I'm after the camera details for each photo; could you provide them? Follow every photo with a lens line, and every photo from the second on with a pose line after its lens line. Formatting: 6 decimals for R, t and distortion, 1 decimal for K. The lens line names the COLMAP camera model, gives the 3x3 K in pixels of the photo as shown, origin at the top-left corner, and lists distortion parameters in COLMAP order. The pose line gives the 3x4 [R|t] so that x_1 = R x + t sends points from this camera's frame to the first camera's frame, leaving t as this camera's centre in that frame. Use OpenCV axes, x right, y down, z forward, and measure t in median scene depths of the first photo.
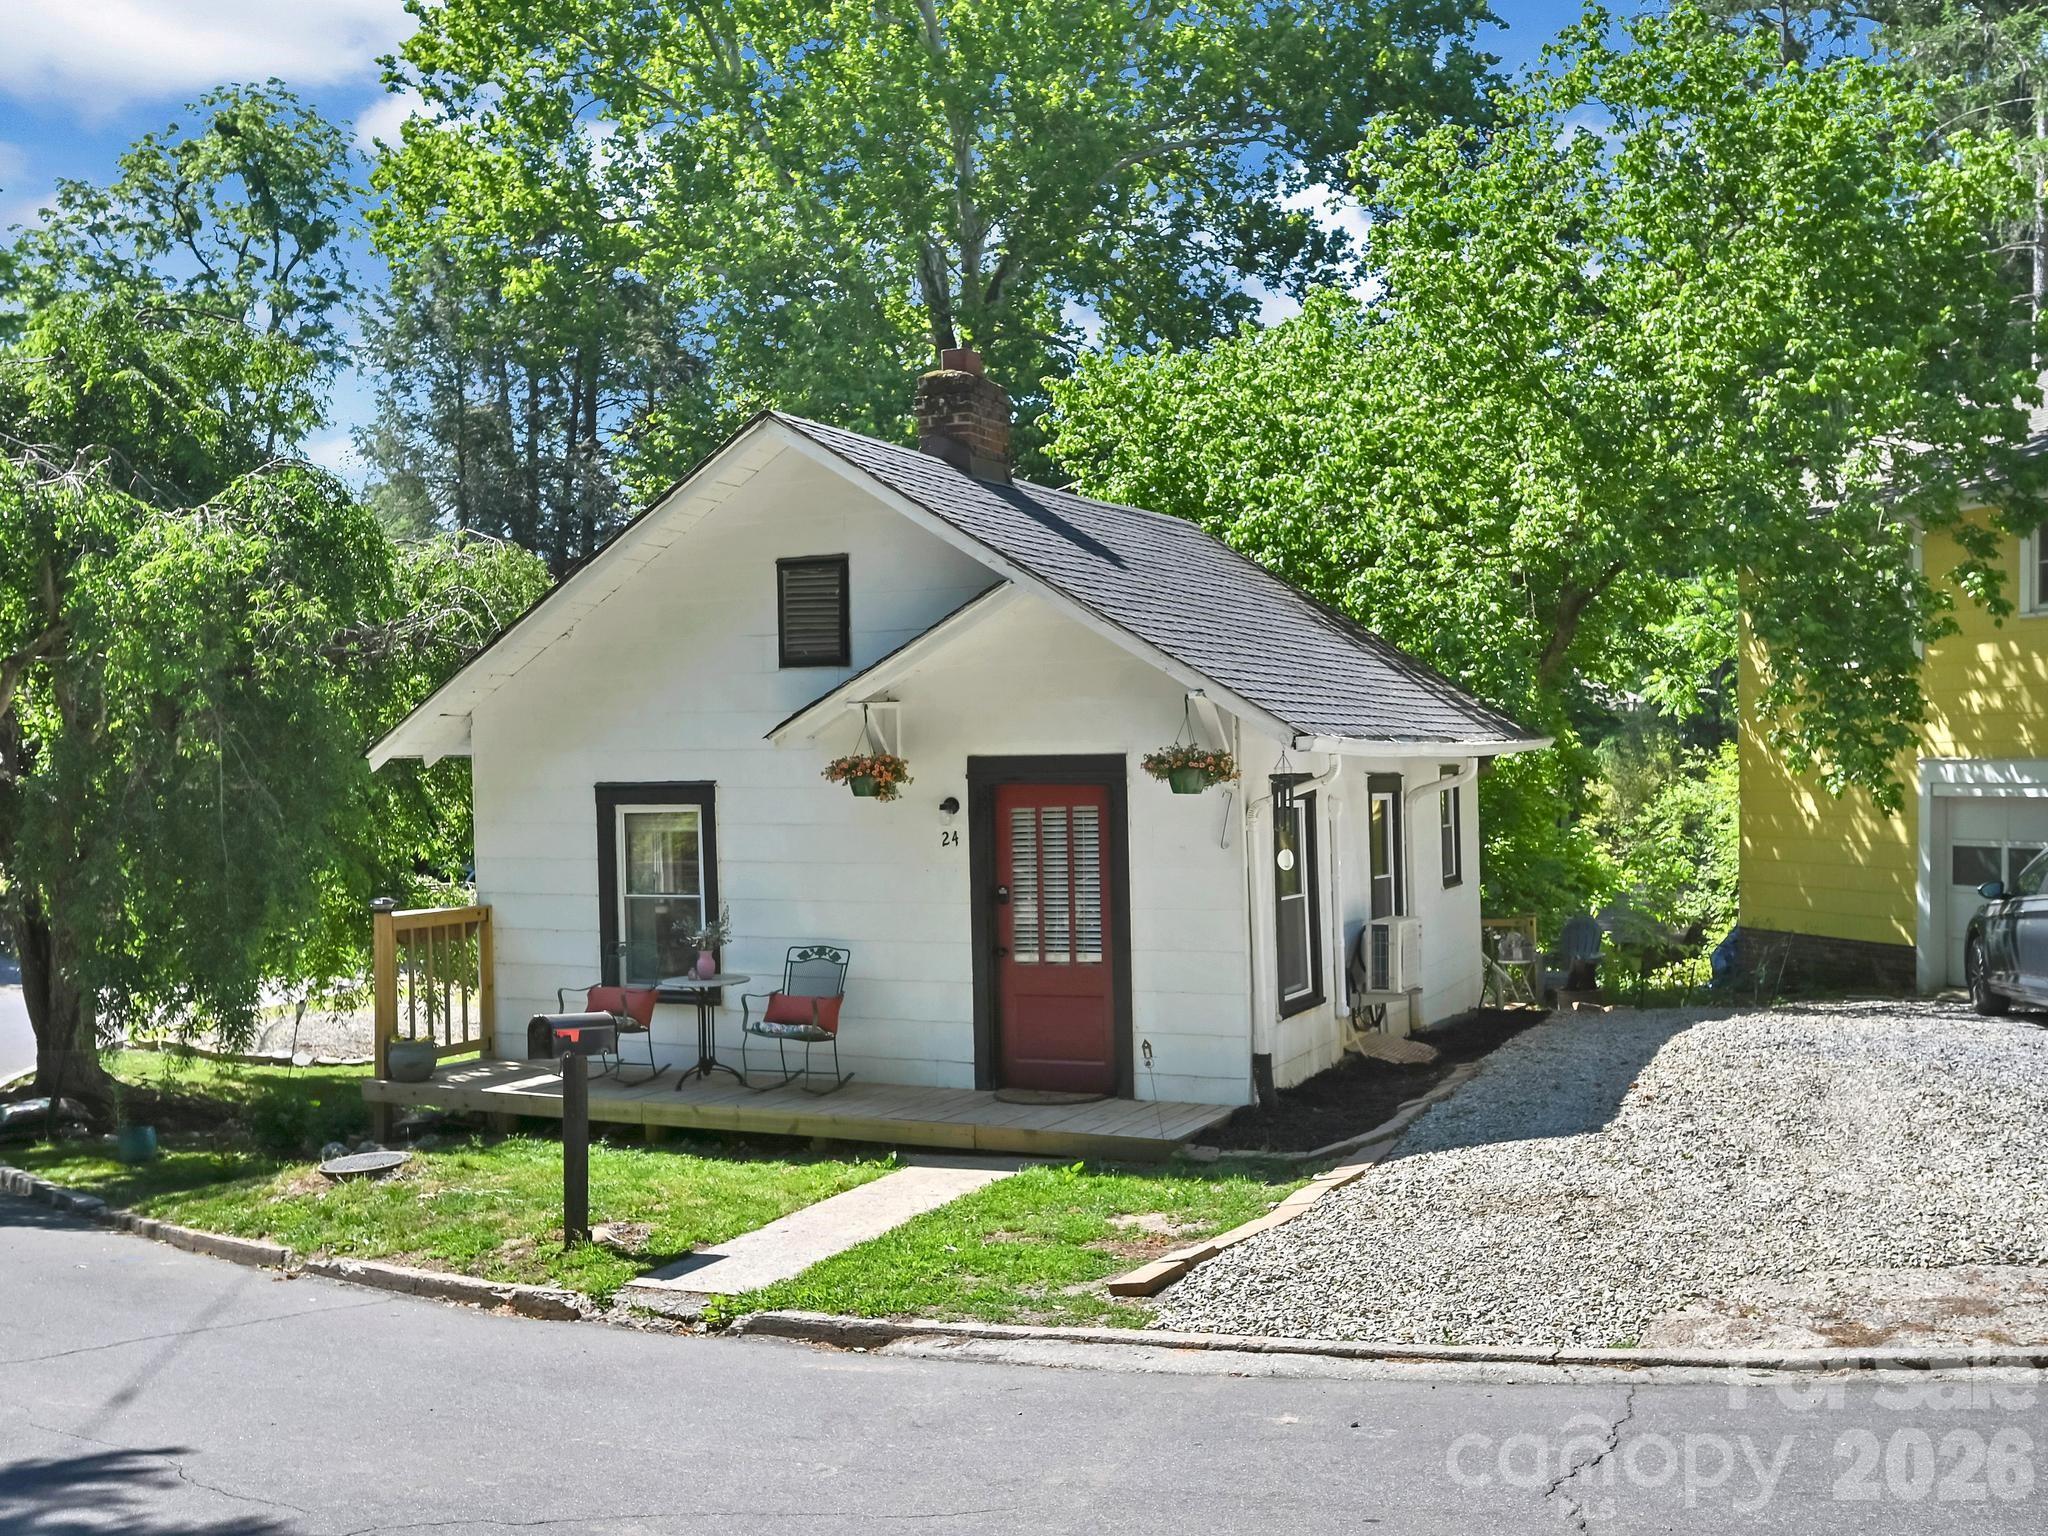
lens RADIAL K [[1979.3, 0, 1024.0], [0, 1979.3, 768.0], [0, 0, 1]] dist [-0.005722, -0.006782]
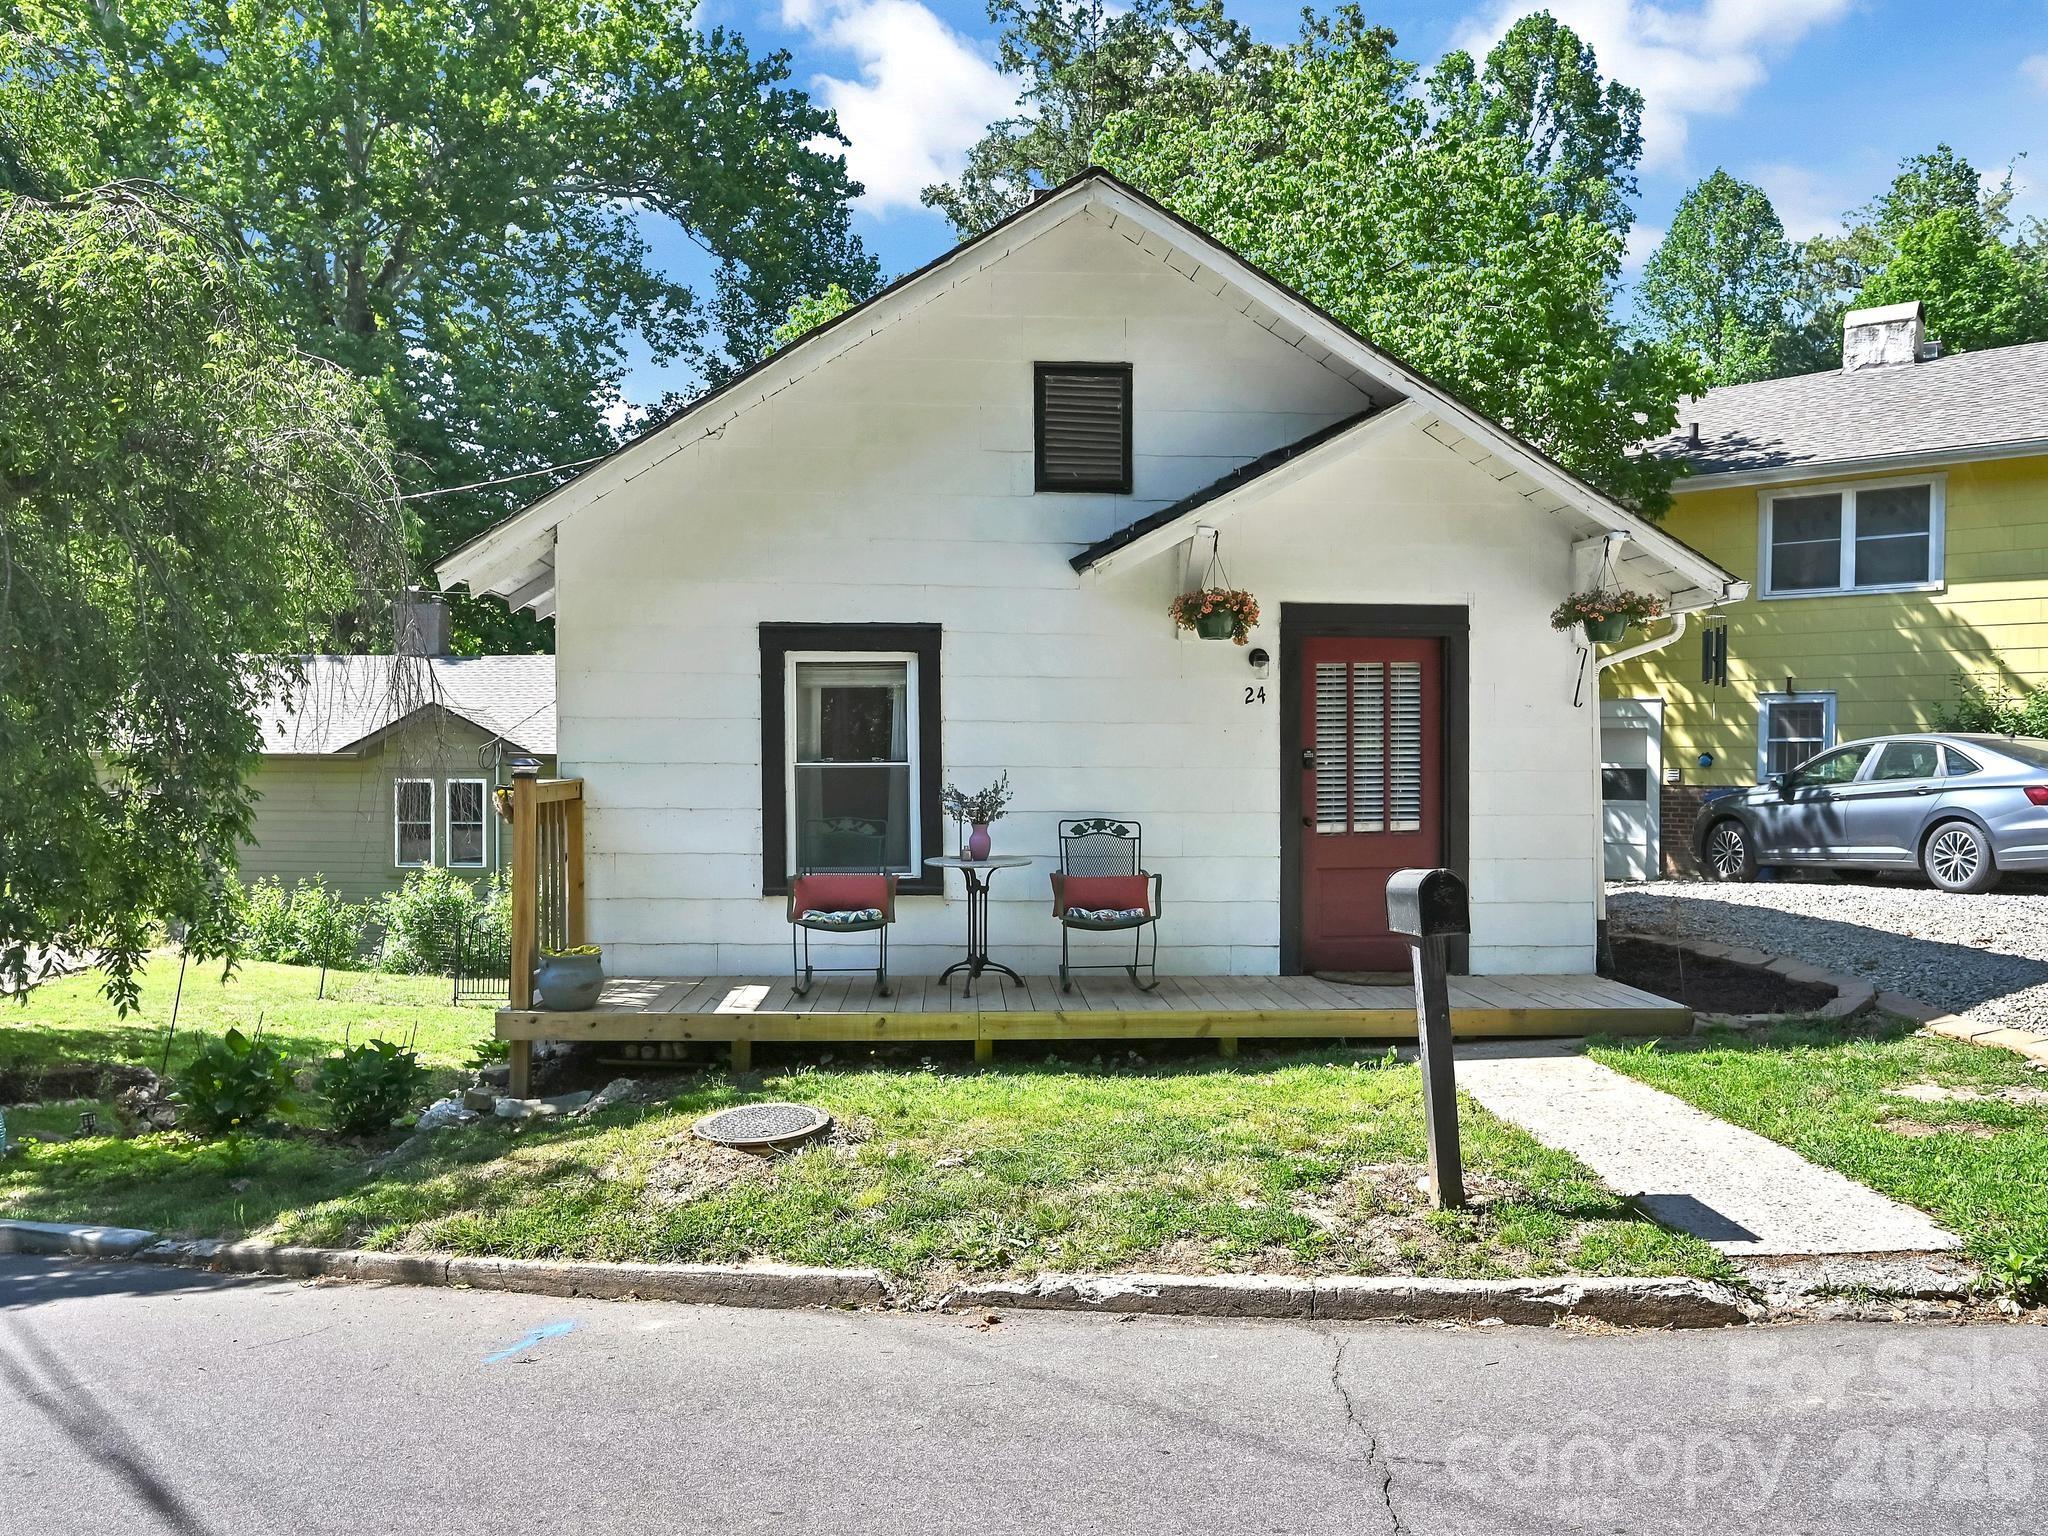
lens RADIAL K [[1491.2, 0, 1024.0], [0, 1491.2, 768.0], [0, 0, 1]] dist [0.004756, 0.000702]
pose [[0.877856, 0.013891, 0.478723, -0.448811], [-0.017668, 0.999838, 0.003387, 0.068052], [-0.478598, -0.011431, 0.877960, 0.462259]]
